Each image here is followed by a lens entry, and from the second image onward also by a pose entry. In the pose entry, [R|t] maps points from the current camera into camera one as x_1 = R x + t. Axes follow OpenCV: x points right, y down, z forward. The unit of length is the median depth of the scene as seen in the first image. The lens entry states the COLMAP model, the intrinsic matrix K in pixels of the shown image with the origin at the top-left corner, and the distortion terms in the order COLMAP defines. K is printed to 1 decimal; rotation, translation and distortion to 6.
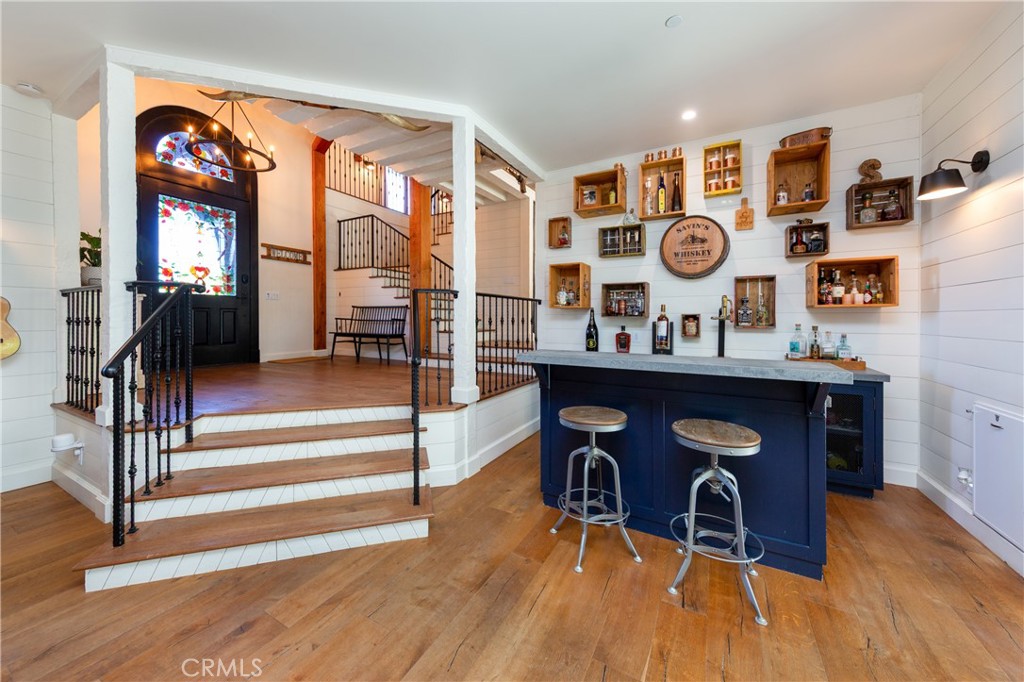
lens RADIAL K [[369.9, 0, 521.6], [0, 369.9, 316.8], [0, 0, 1]] dist [0.001075, 0.000089]
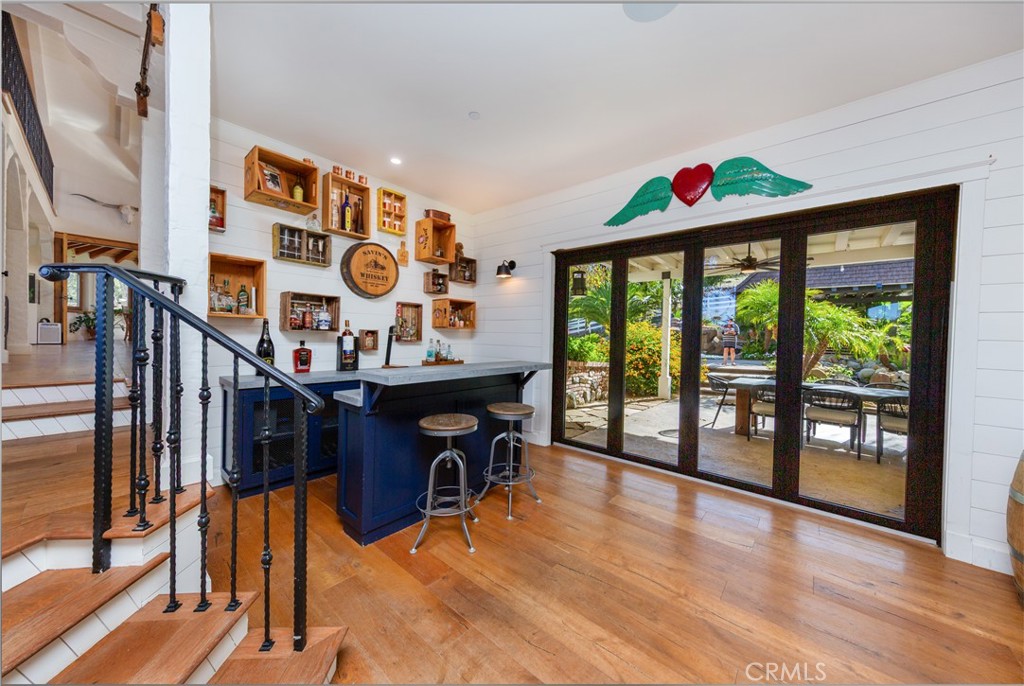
lens RADIAL K [[347.9, 0, 507.9], [0, 347.9, 335.7], [0, 0, 1]] dist [0.000277, -0.000026]
pose [[0.208459, 0.004216, 0.978022, -0.502053], [-0.027148, 0.999630, 0.001477, -0.002511], [-0.977654, -0.026859, 0.208496, 0.373720]]
